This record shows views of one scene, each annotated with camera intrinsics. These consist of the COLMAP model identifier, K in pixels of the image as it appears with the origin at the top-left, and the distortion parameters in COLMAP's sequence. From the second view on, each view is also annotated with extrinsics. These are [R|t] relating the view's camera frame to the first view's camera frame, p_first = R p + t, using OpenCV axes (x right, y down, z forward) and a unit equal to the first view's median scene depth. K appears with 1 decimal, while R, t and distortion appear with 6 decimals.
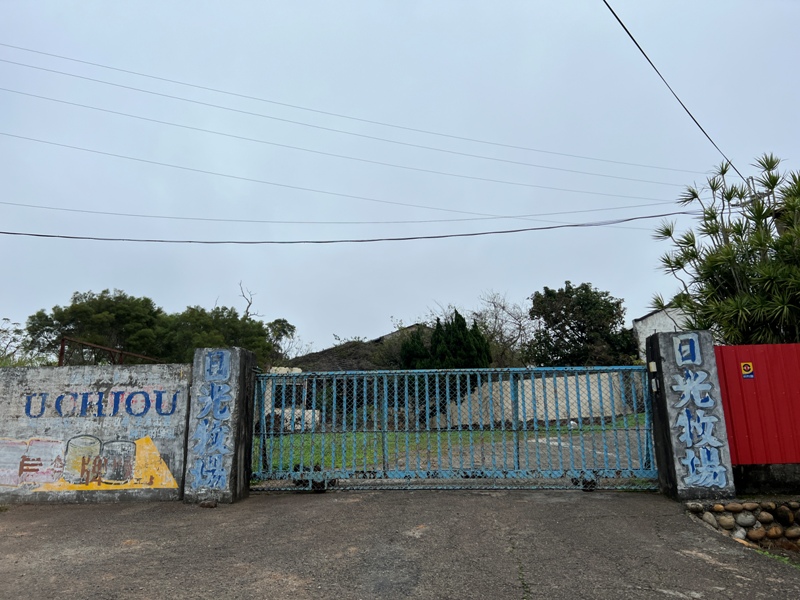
lens RADIAL K [[599.1, 0, 400.0], [0, 599.1, 300.0], [0, 0, 1]] dist [0.009796, -0.005388]
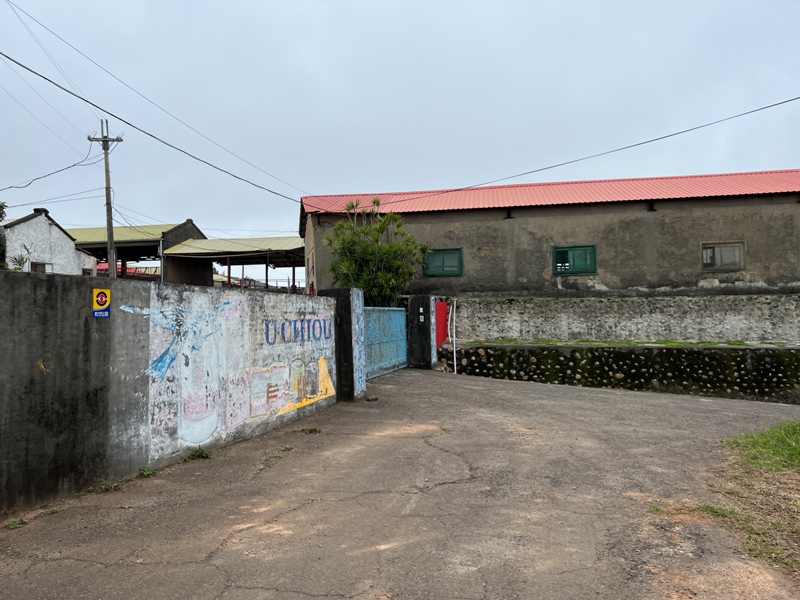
lens RADIAL K [[599.1, 0, 400.0], [0, 599.1, 300.0], [0, 0, 1]] dist [0.009796, -0.005388]
pose [[0.176832, 0.035315, 0.983607, -1.565960], [-0.197695, 0.980264, 0.000346, 0.084986], [-0.964182, -0.194515, 0.180324, 0.652679]]
